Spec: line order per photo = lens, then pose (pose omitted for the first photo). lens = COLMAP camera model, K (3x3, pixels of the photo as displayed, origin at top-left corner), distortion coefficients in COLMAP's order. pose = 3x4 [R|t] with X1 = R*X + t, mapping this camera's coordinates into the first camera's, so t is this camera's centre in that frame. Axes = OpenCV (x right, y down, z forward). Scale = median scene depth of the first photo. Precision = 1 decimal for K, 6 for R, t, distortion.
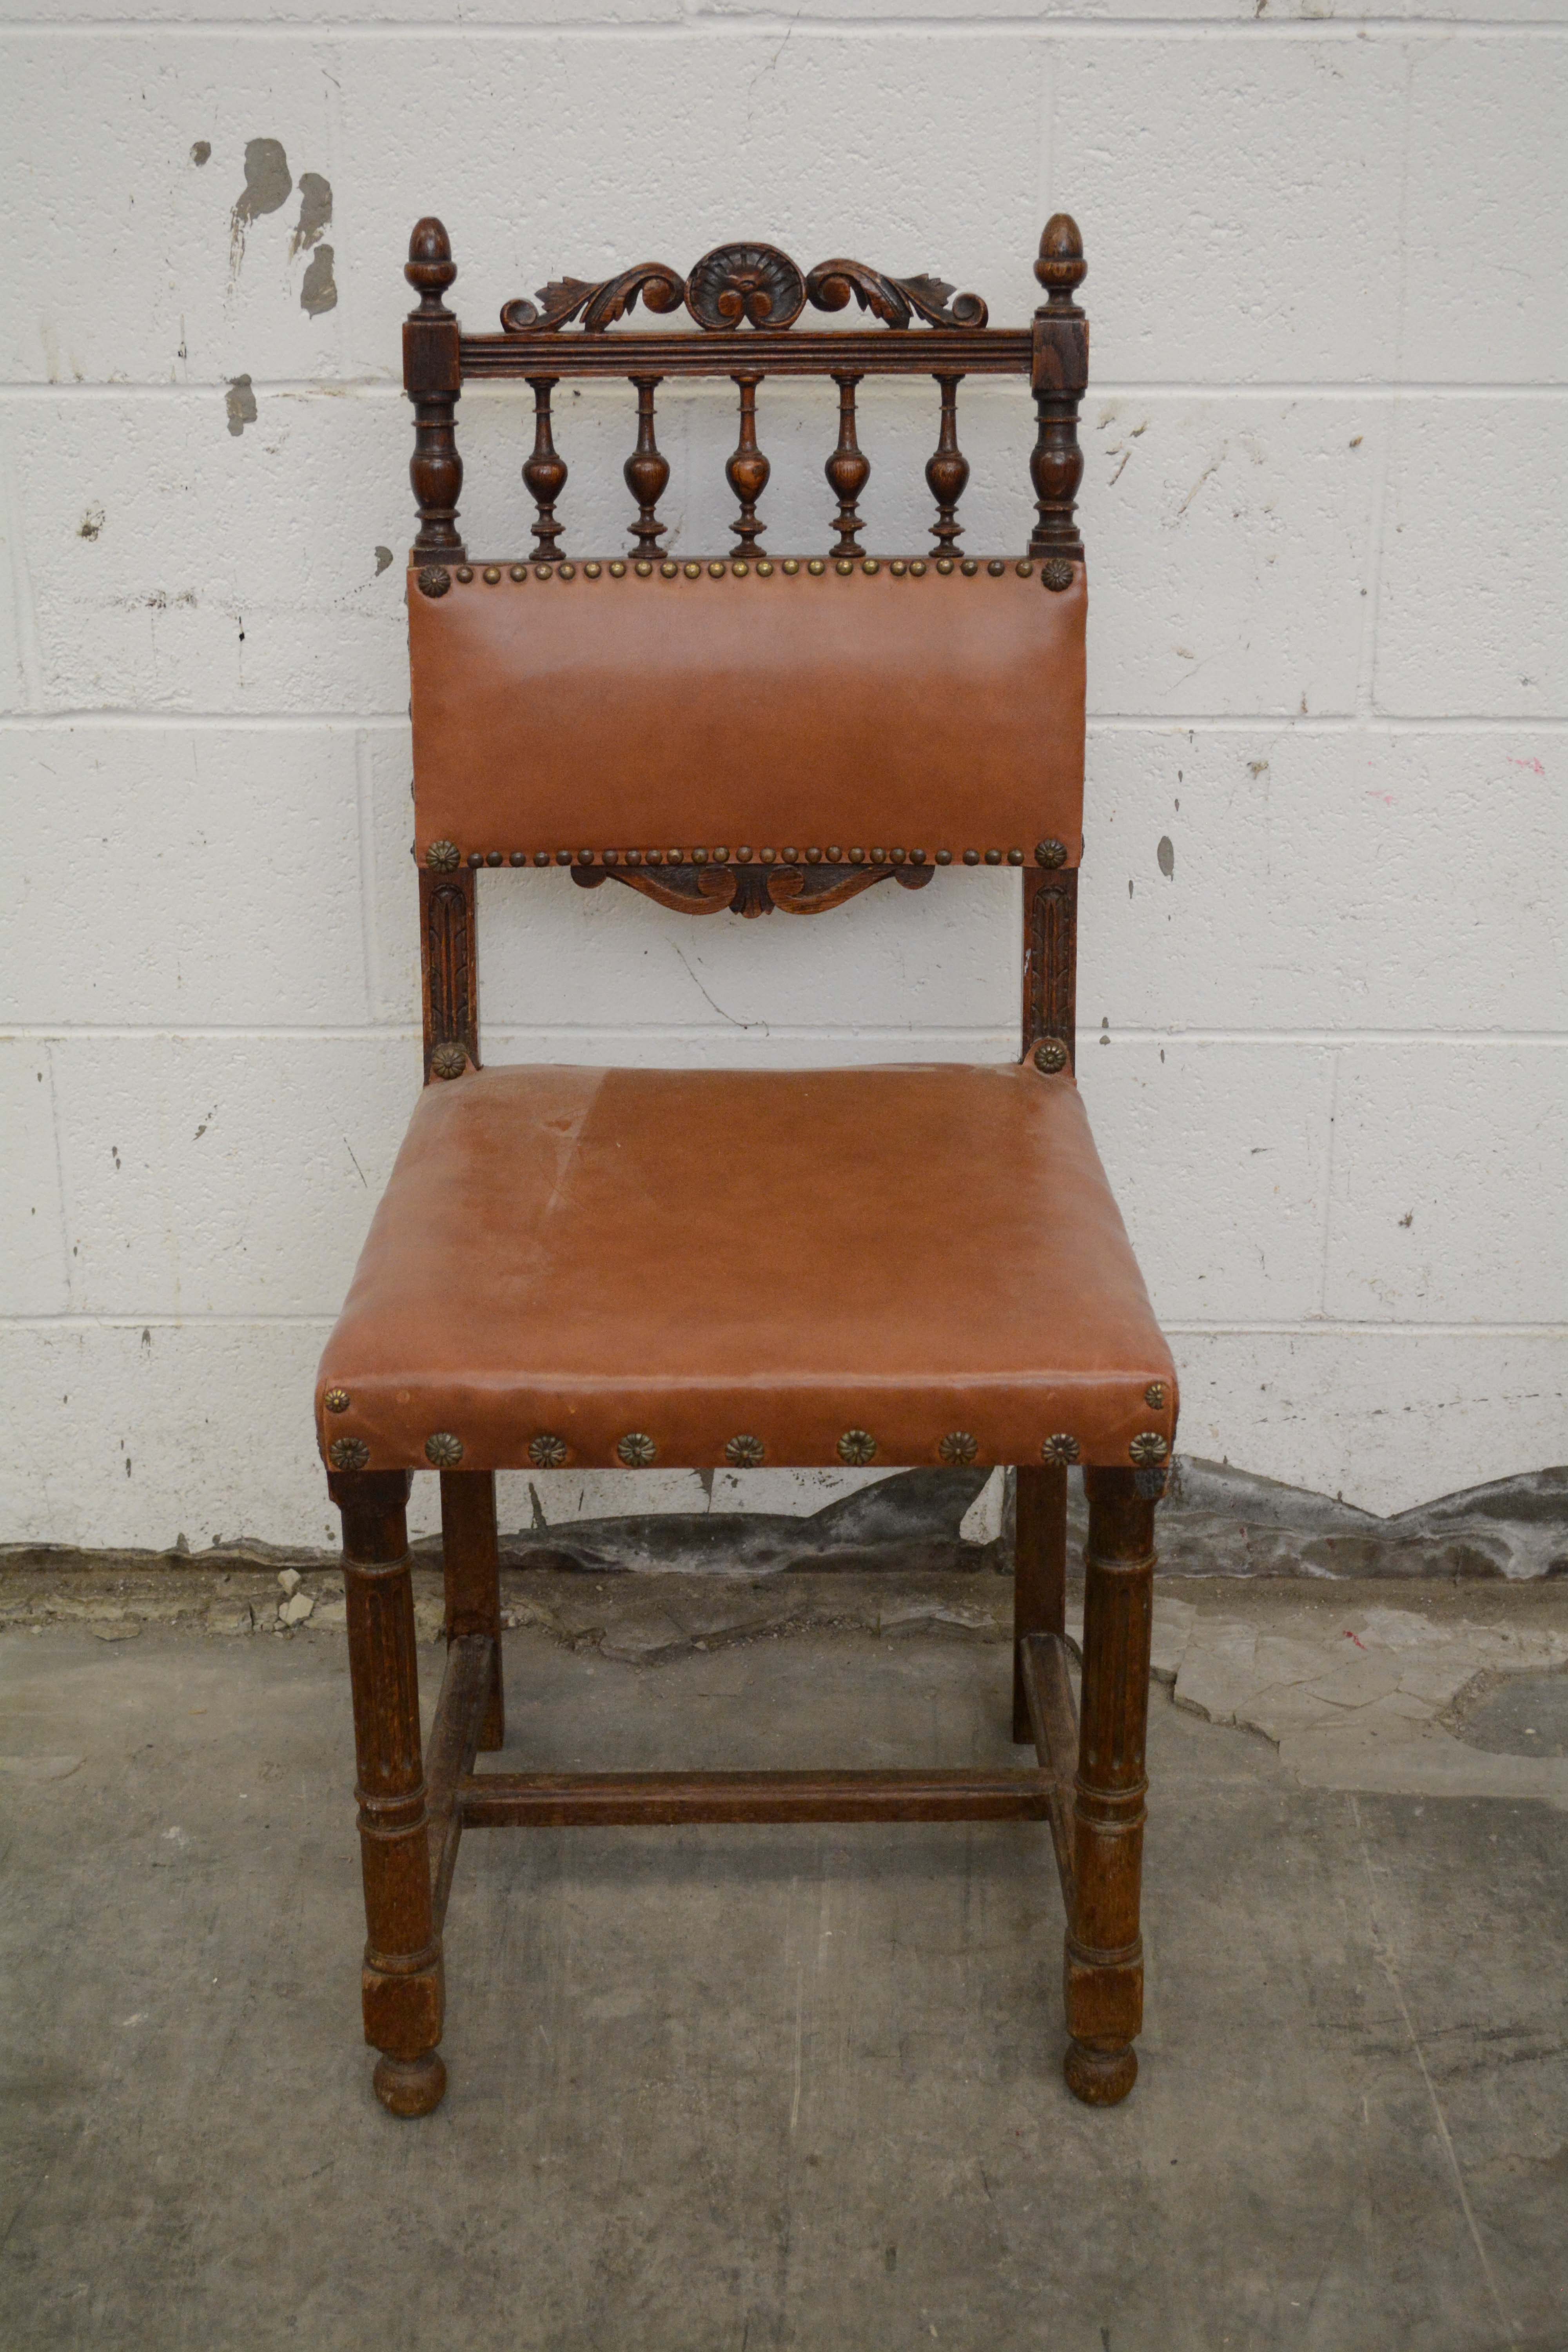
lens RADIAL K [[3776.5, 0, 756.0], [0, 3776.5, 1185.9], [0, 0, 1]] dist [-0.003937, 0.006532]
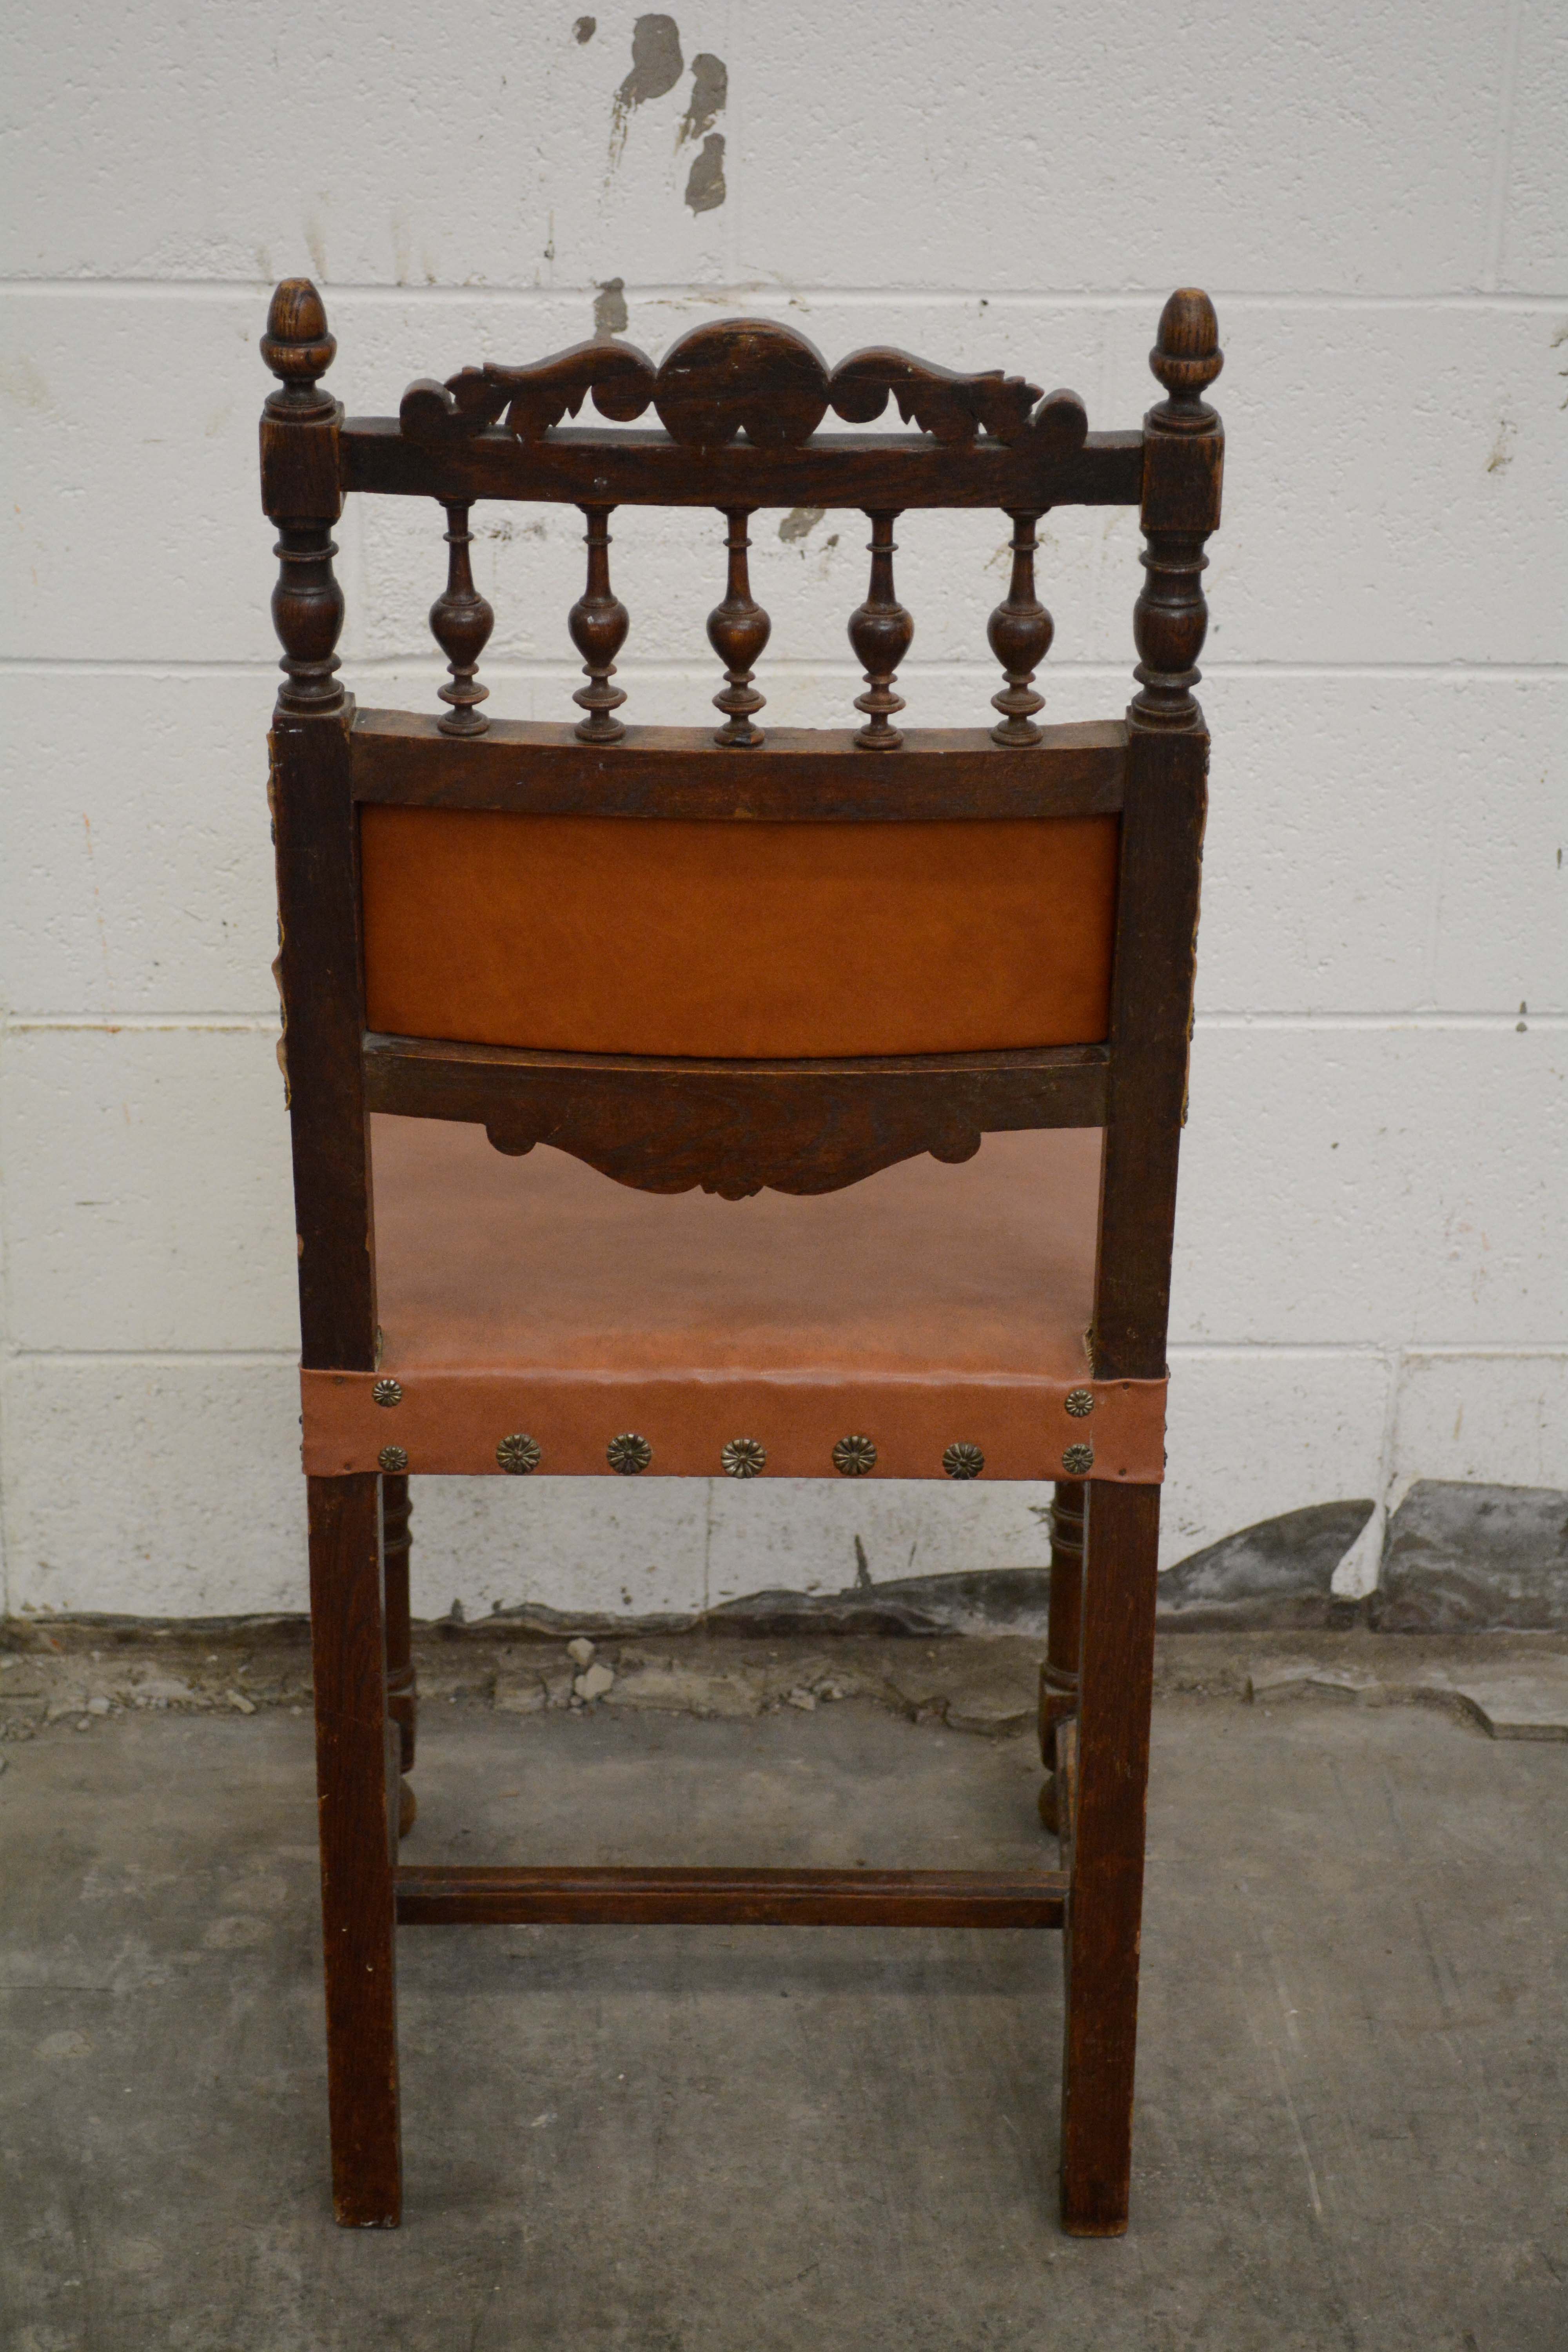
lens RADIAL K [[4390.3, 0, 758.2], [0, 4390.3, 1185.3], [0, 0, 1]] dist [0.022602, 0.026384]
pose [[0.996575, -0.006186, 0.082460, -0.180148], [0.009510, 0.999156, -0.039973, 0.040303], [-0.082143, 0.040620, 0.995792, -0.031732]]
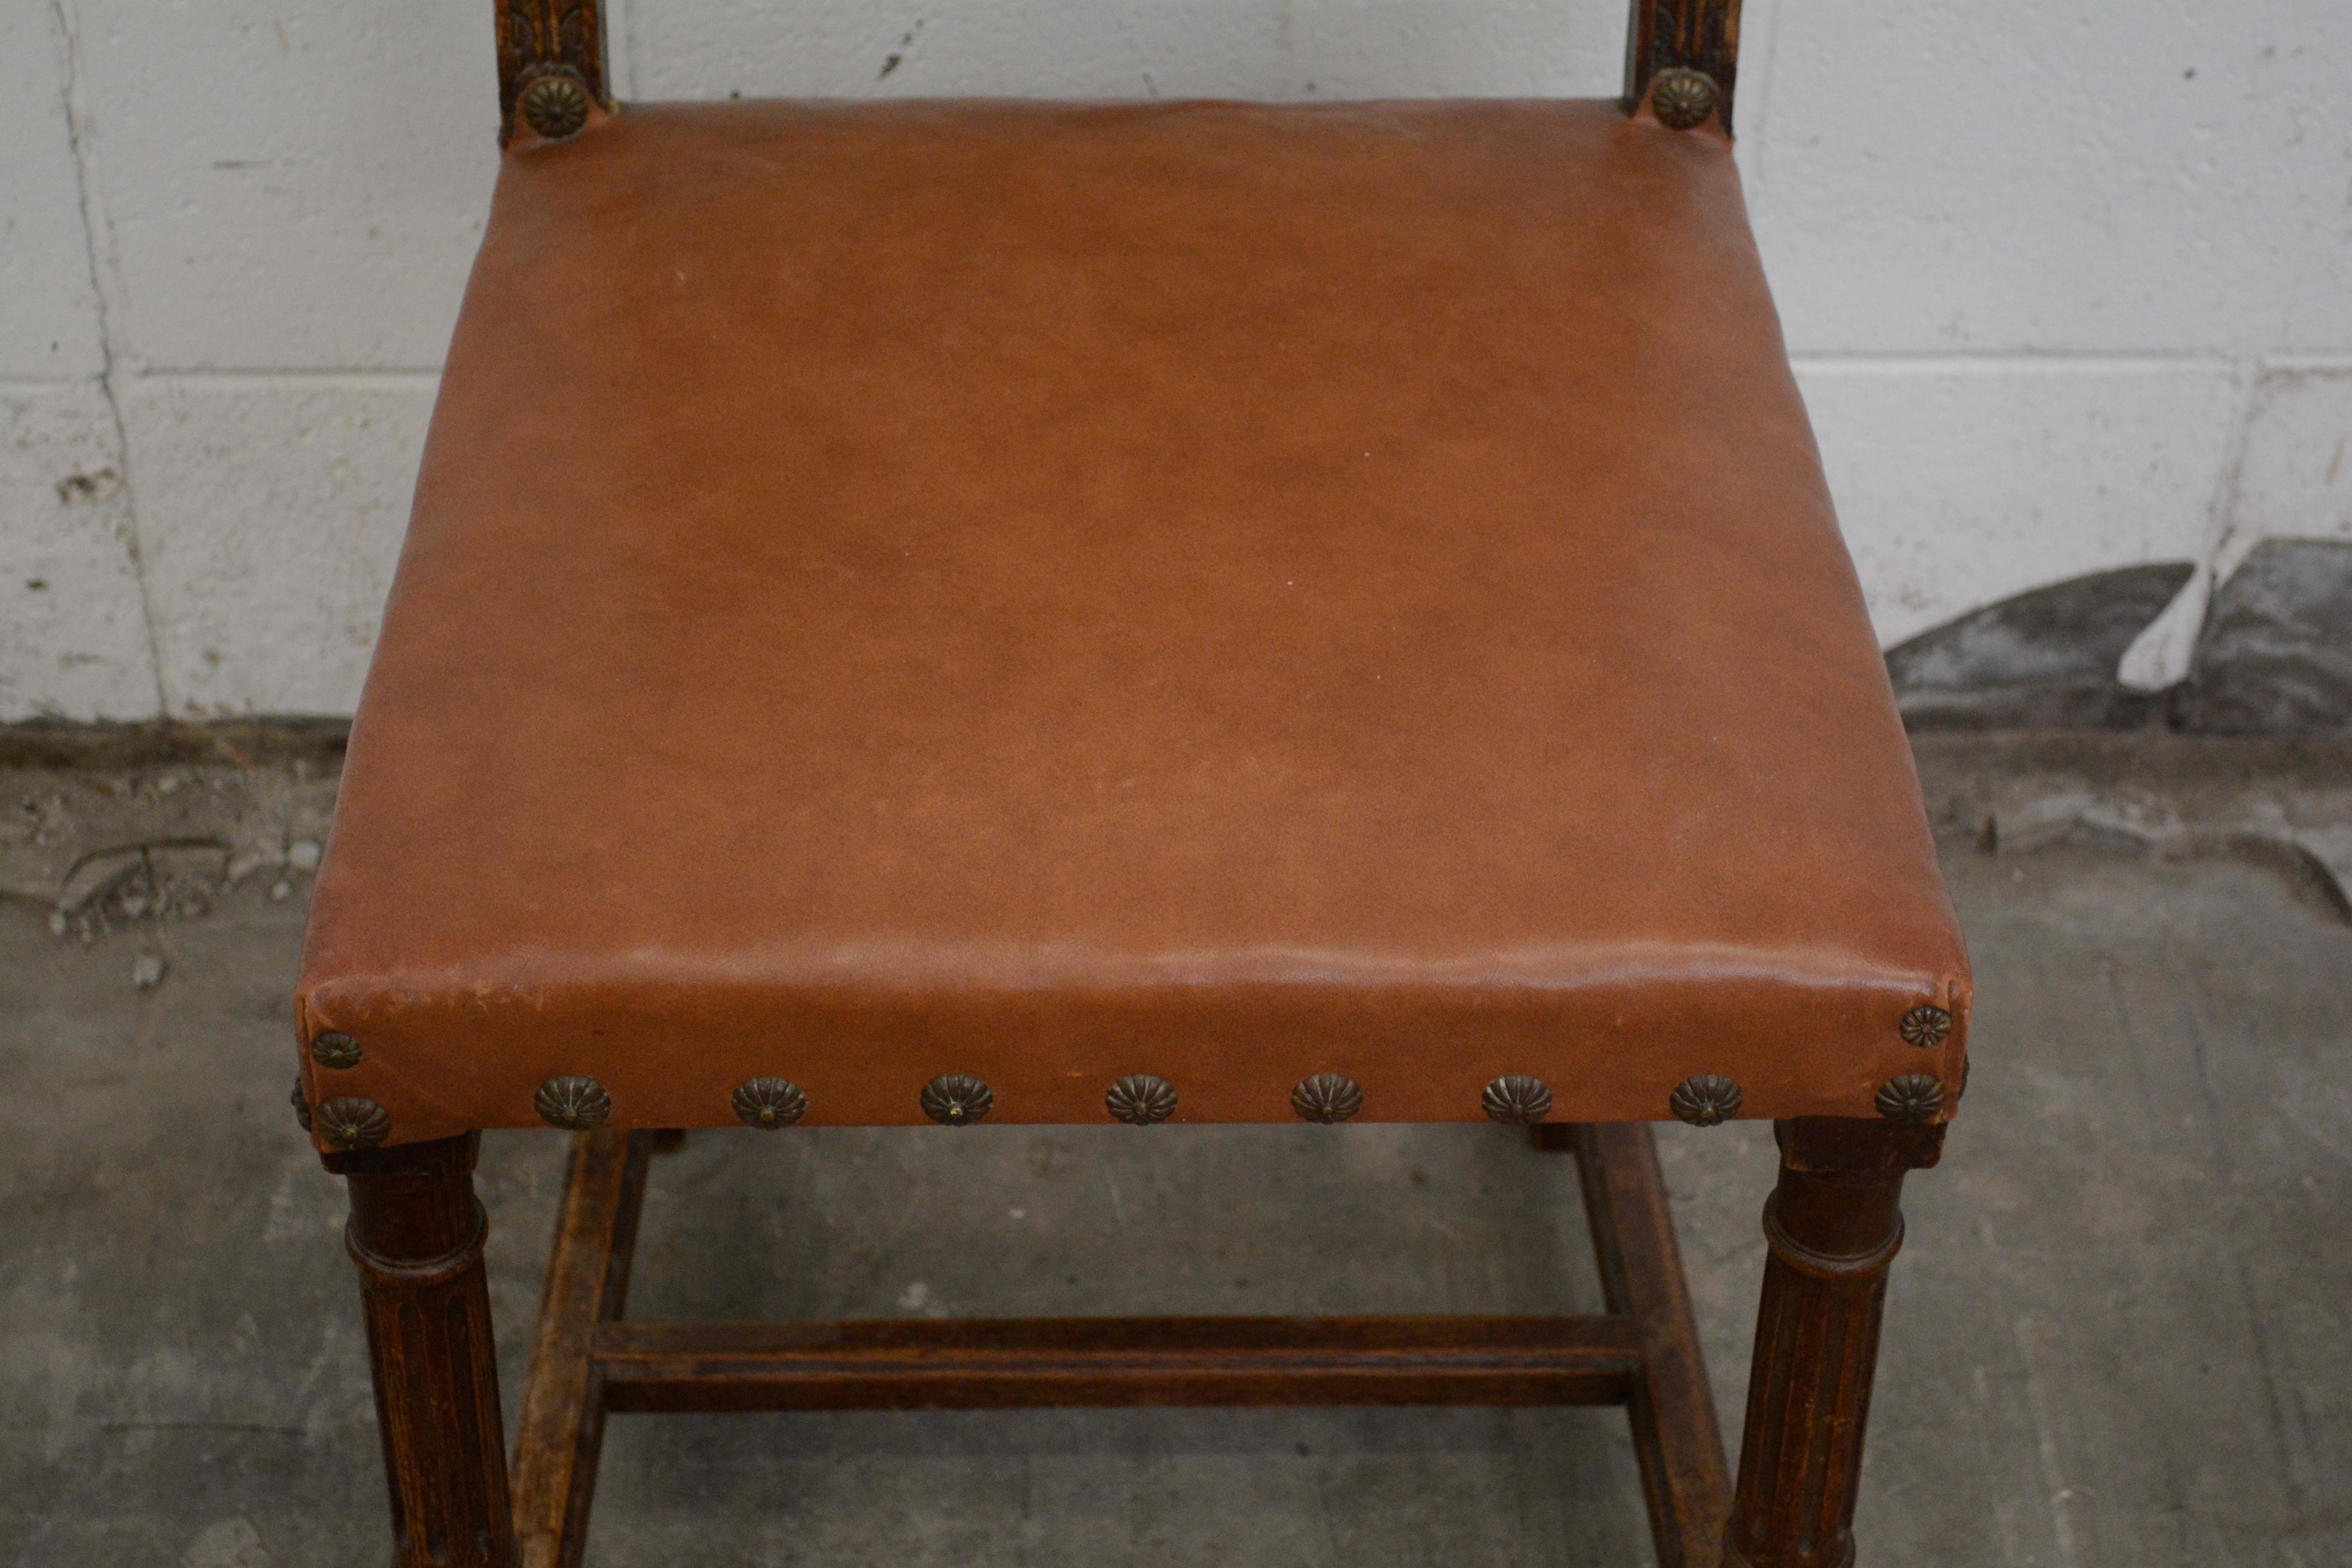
lens RADIAL K [[4610.1, 0, 1167.6], [0, 4610.1, 752.4], [0, 0, 1]] dist [0.022630, 0.046067]
pose [[0.998152, -0.019992, 0.057377, -0.152364], [0.002822, 0.958555, 0.284894, -0.115733], [-0.060695, -0.284206, 0.956840, 0.321934]]
